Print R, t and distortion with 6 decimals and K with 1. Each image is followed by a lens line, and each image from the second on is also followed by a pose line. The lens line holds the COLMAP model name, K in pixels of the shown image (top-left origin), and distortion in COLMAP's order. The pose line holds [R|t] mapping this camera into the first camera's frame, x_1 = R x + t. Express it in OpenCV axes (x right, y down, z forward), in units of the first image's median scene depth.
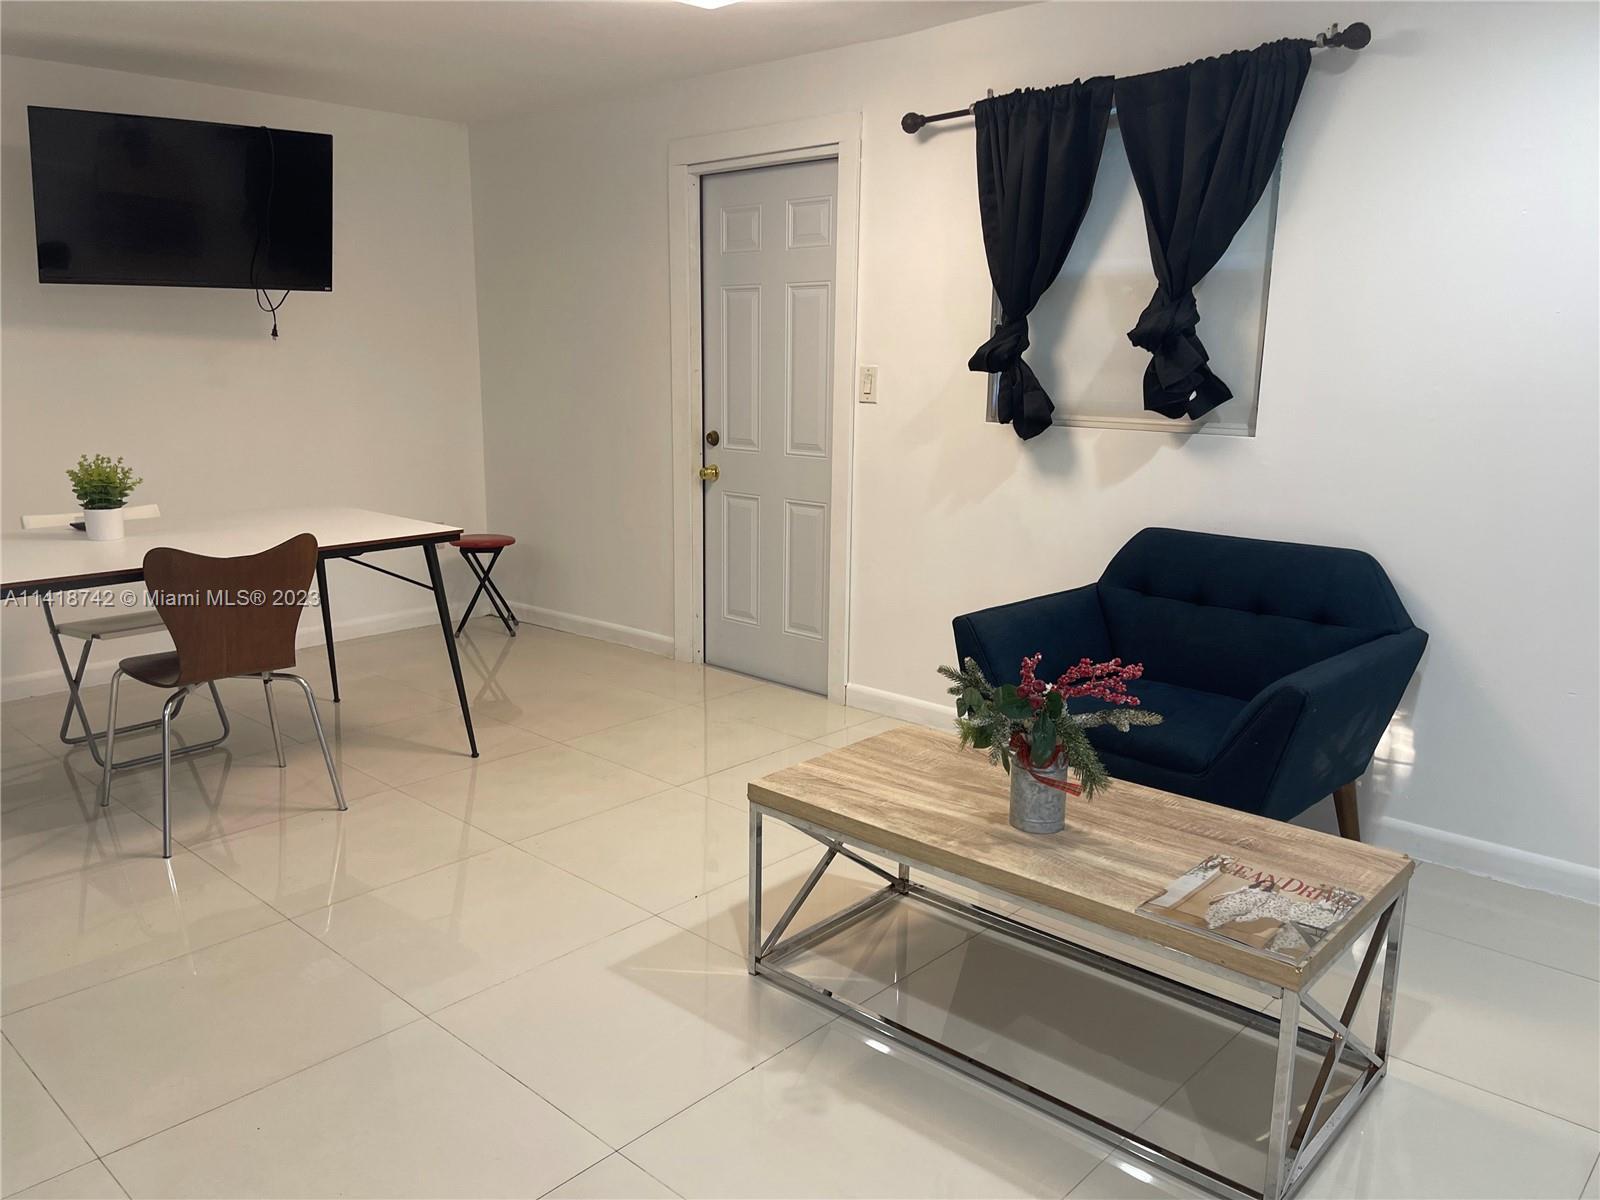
lens RADIAL K [[1211.0, 0, 800.0], [0, 1211.0, 600.0], [0, 0, 1]] dist [0.107126, -0.150343]
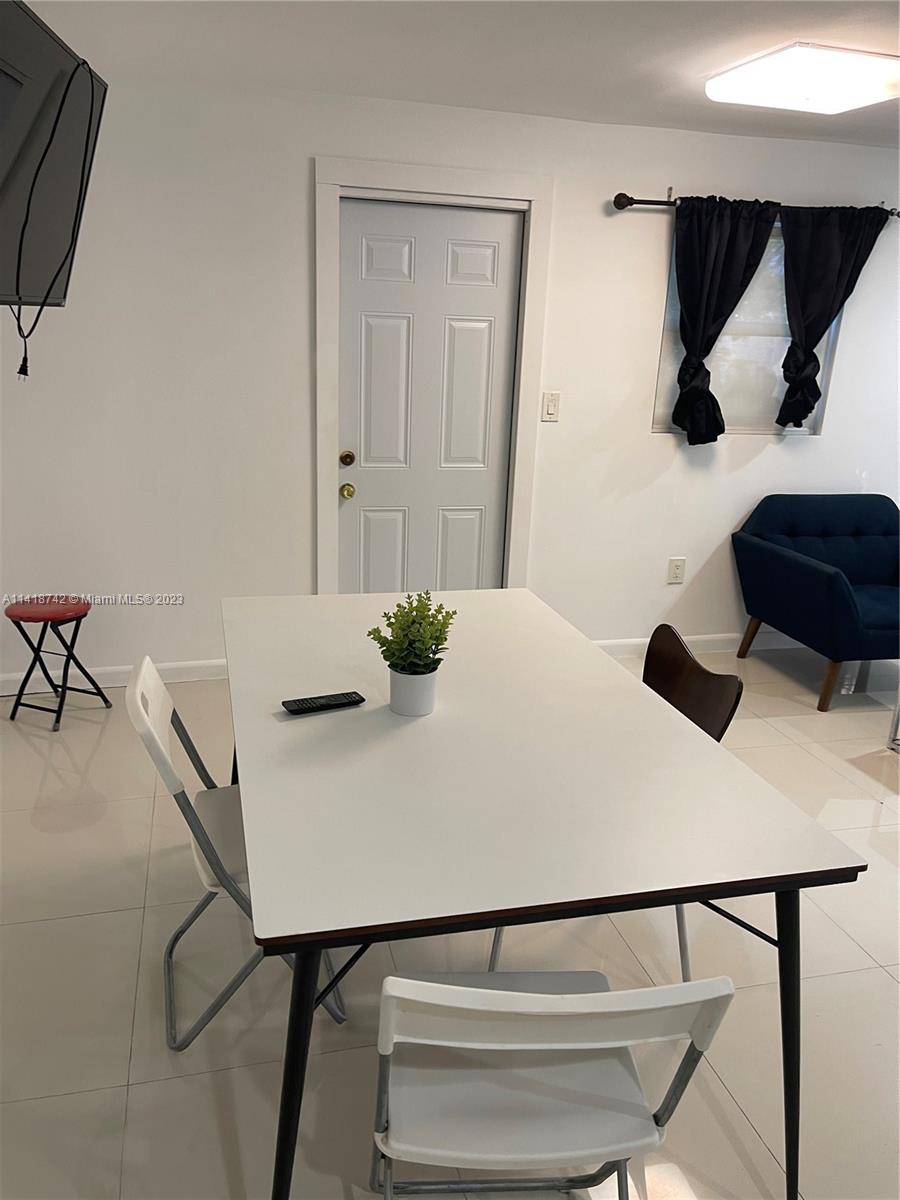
lens RADIAL K [[908.3, 0, 450.0], [0, 908.3, 600.0], [0, 0, 1]] dist [0.107126, -0.150343]
pose [[0.542324, -0.222409, 0.810197, -0.924801], [0.133840, 0.974881, 0.178028, -0.190418], [-0.829440, 0.011888, 0.558469, 0.653228]]
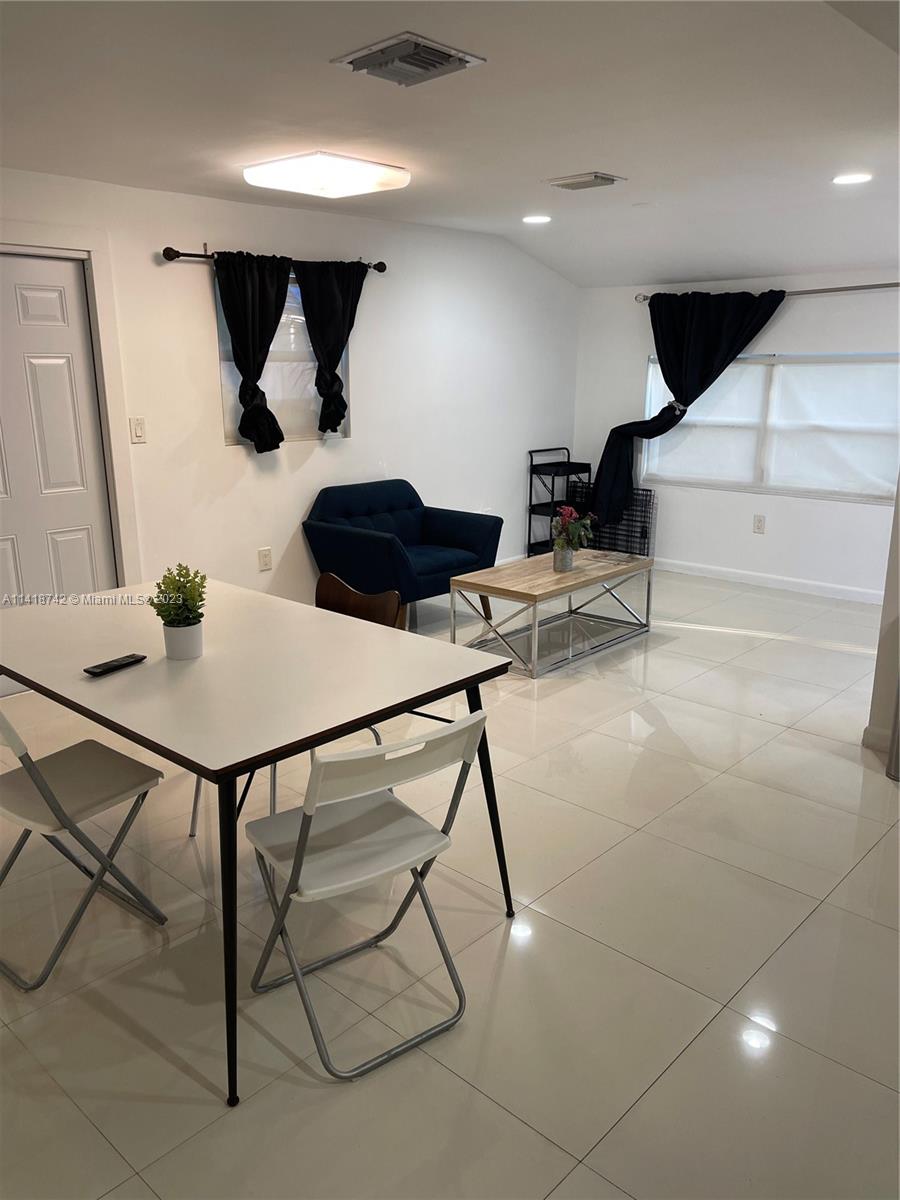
lens RADIAL K [[915.3, 0, 471.6], [0, 915.3, 601.0], [0, 0, 1]] dist [0.015846, 0.004548]
pose [[-0.015895, -0.253828, 0.967119, -1.177282], [0.206729, 0.945507, 0.251554, -0.204958], [-0.978269, 0.203930, 0.037445, 0.721937]]
